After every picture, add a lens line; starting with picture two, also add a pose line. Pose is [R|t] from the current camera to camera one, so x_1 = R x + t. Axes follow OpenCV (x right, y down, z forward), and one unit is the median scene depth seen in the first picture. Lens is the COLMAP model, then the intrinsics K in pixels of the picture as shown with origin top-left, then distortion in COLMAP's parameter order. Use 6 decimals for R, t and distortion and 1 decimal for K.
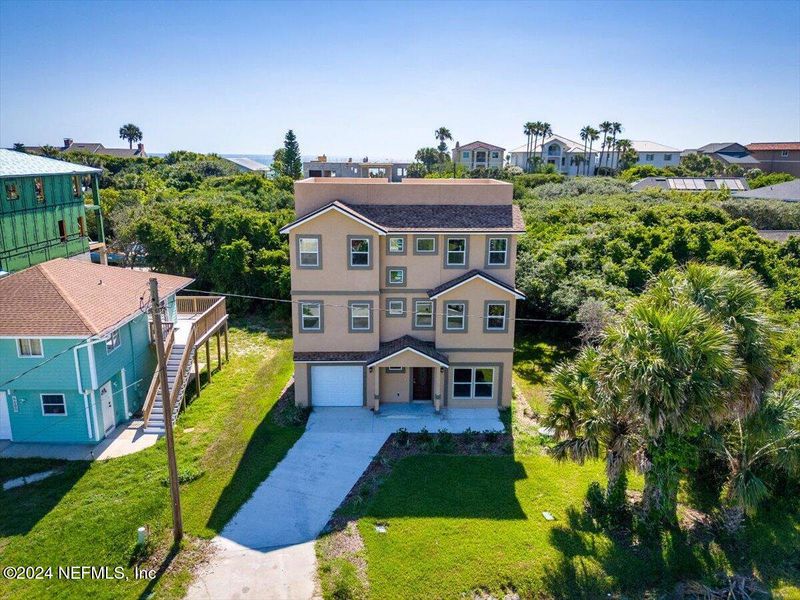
lens RADIAL K [[607.4, 0, 400.0], [0, 607.4, 300.0], [0, 0, 1]] dist [0.028225, -0.007415]
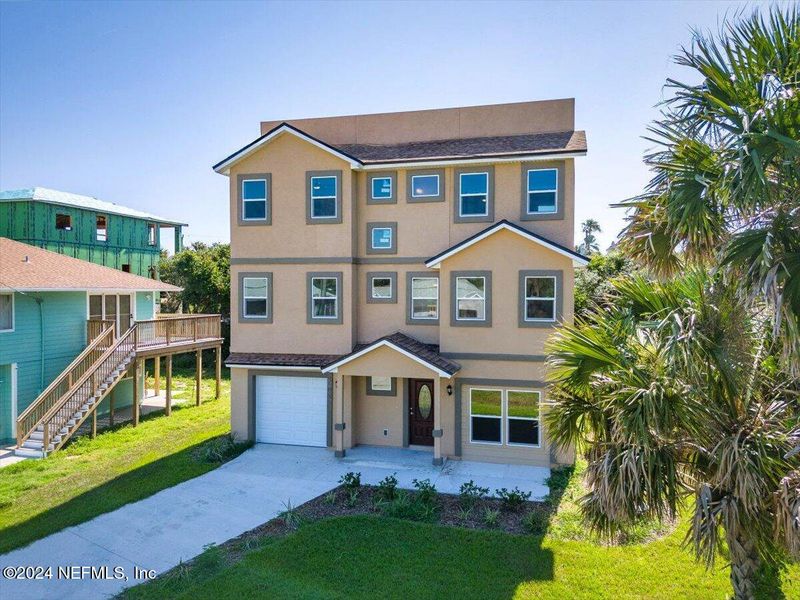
lens RADIAL K [[607.4, 0, 400.0], [0, 607.4, 300.0], [0, 0, 1]] dist [0.028225, -0.007415]
pose [[0.960125, -0.000864, -0.279568, 0.192172], [-0.059612, 0.976365, -0.207745, 0.158292], [0.273140, 0.216127, 0.937381, 0.412880]]
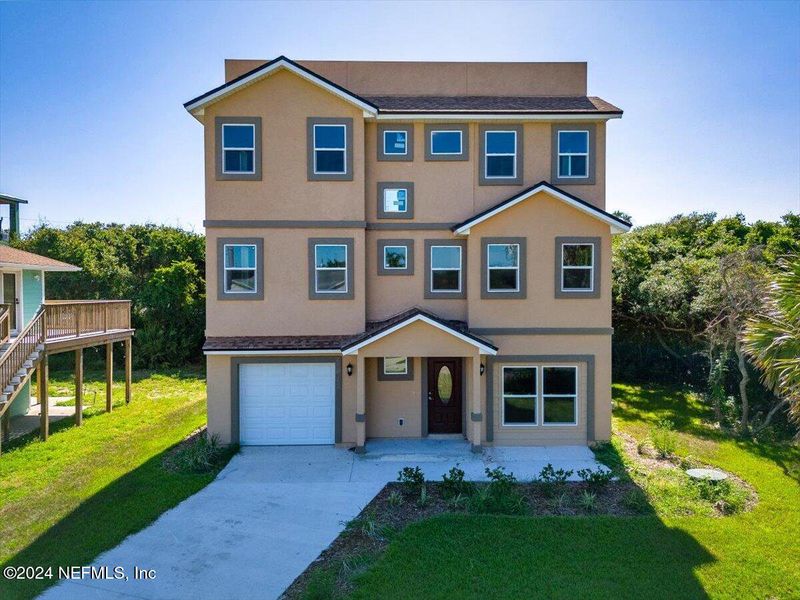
lens RADIAL K [[607.4, 0, 400.0], [0, 607.4, 300.0], [0, 0, 1]] dist [0.028225, -0.007415]
pose [[0.999941, -0.010691, 0.002032, -0.004020], [0.010877, 0.976257, -0.216343, 0.173827], [0.000329, 0.216352, 0.976315, 0.466664]]
